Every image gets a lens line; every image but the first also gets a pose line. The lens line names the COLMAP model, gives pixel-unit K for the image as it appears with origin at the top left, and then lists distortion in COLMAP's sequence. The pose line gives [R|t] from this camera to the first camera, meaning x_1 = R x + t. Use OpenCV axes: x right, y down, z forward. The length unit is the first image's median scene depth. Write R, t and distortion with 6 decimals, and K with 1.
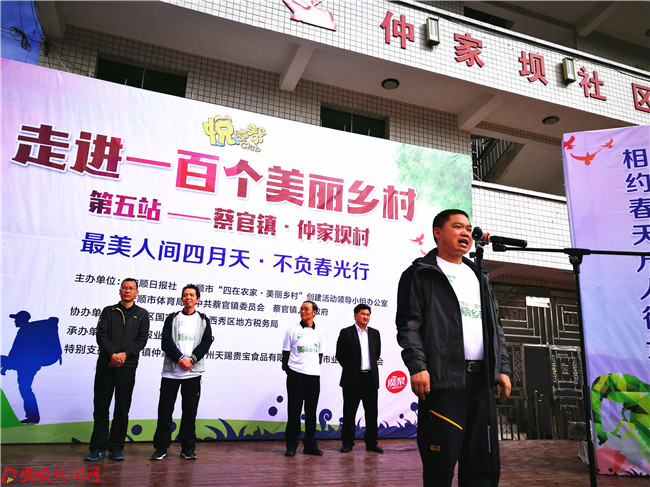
lens RADIAL K [[511.1, 0, 317.2], [0, 511.1, 240.5], [0, 0, 1]] dist [-0.001354, 0.015649]
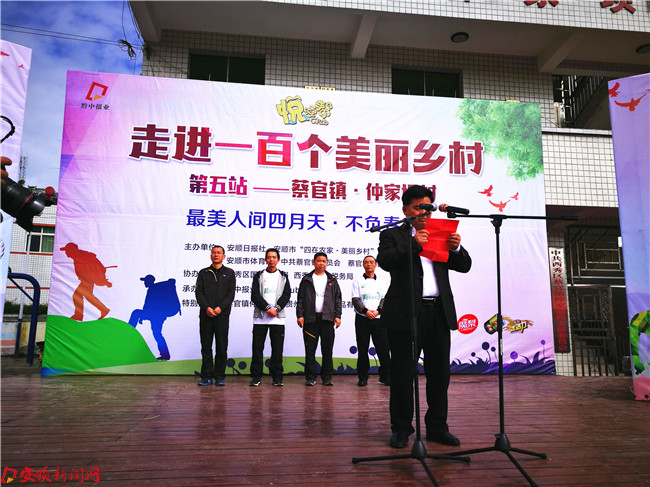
lens RADIAL K [[516.8, 0, 325.0], [0, 516.8, 243.5], [0, 0, 1]] dist [0.000540, -0.001081]
pose [[0.974462, -0.054842, -0.217753, 0.118228], [0.076560, 0.992757, 0.092581, -0.022421], [0.211098, -0.106888, 0.971603, -0.131497]]
